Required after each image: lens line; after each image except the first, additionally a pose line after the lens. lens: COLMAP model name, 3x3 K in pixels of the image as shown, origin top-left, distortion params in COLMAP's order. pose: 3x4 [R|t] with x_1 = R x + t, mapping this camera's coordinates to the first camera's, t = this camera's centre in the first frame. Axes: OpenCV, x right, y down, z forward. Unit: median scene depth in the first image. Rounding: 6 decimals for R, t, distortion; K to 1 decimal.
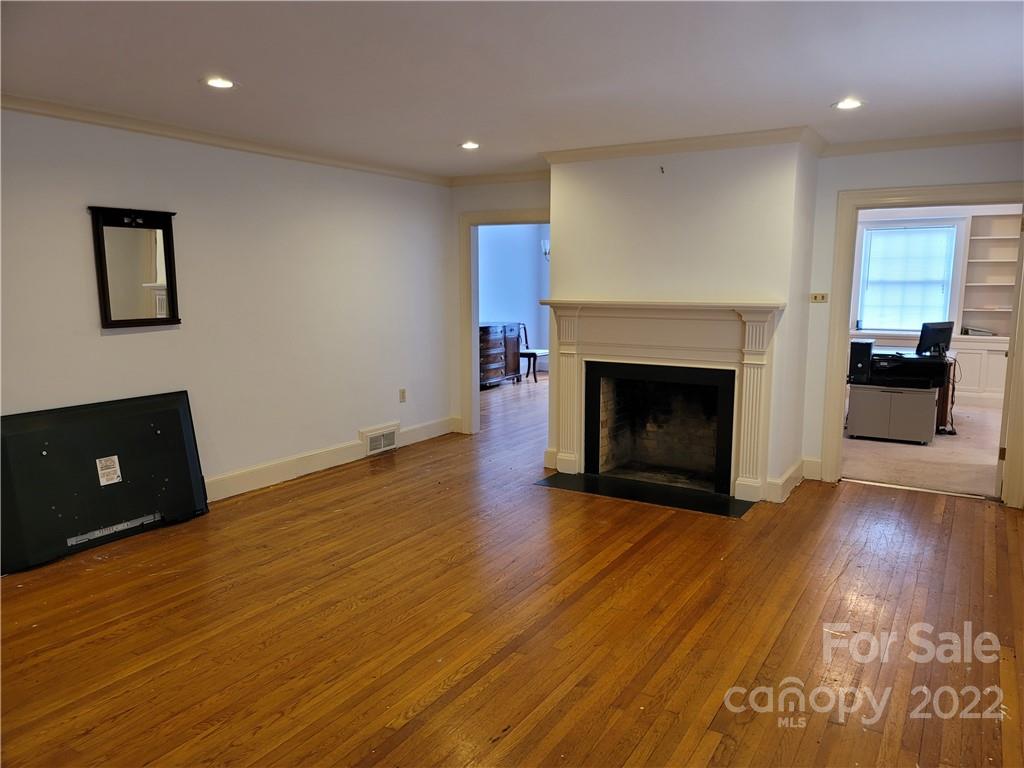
lens RADIAL K [[752.5, 0, 524.9], [0, 752.5, 375.9], [0, 0, 1]] dist [0.027469, -0.013656]
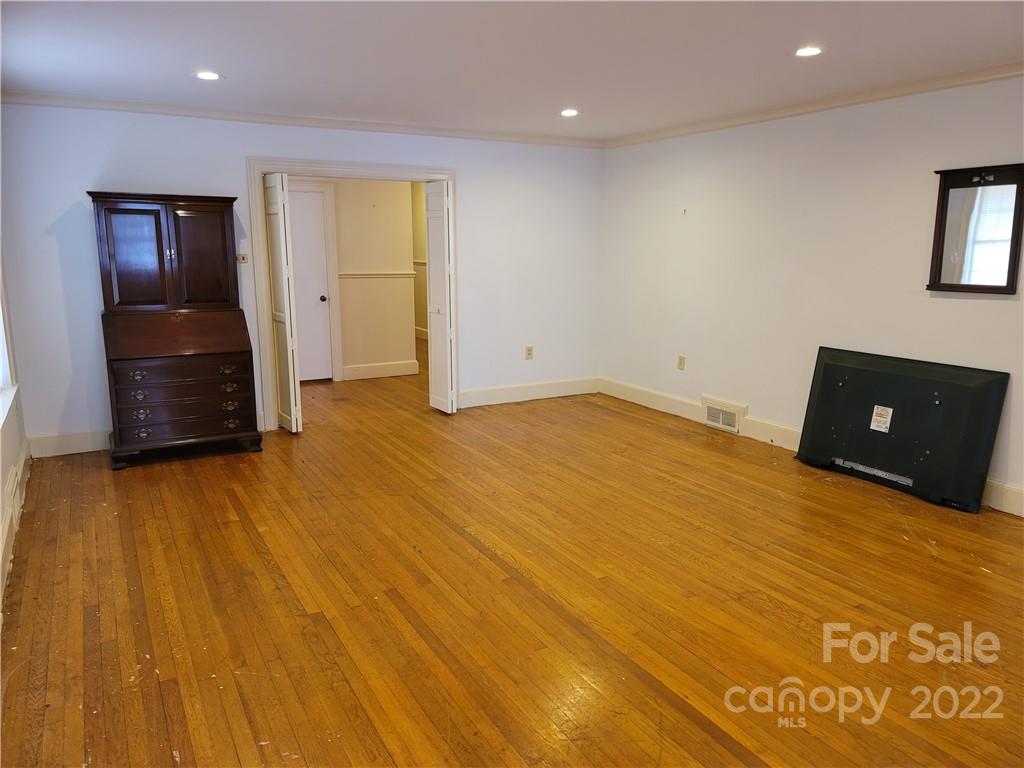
lens RADIAL K [[752.5, 0, 529.1], [0, 752.5, 395.1], [0, 0, 1]] dist [0.027469, -0.013656]
pose [[-0.492879, 0.173713, -0.852581, 0.650649], [-0.114590, 0.958374, 0.261513, -0.140693], [0.862519, 0.226592, -0.452457, 1.084078]]
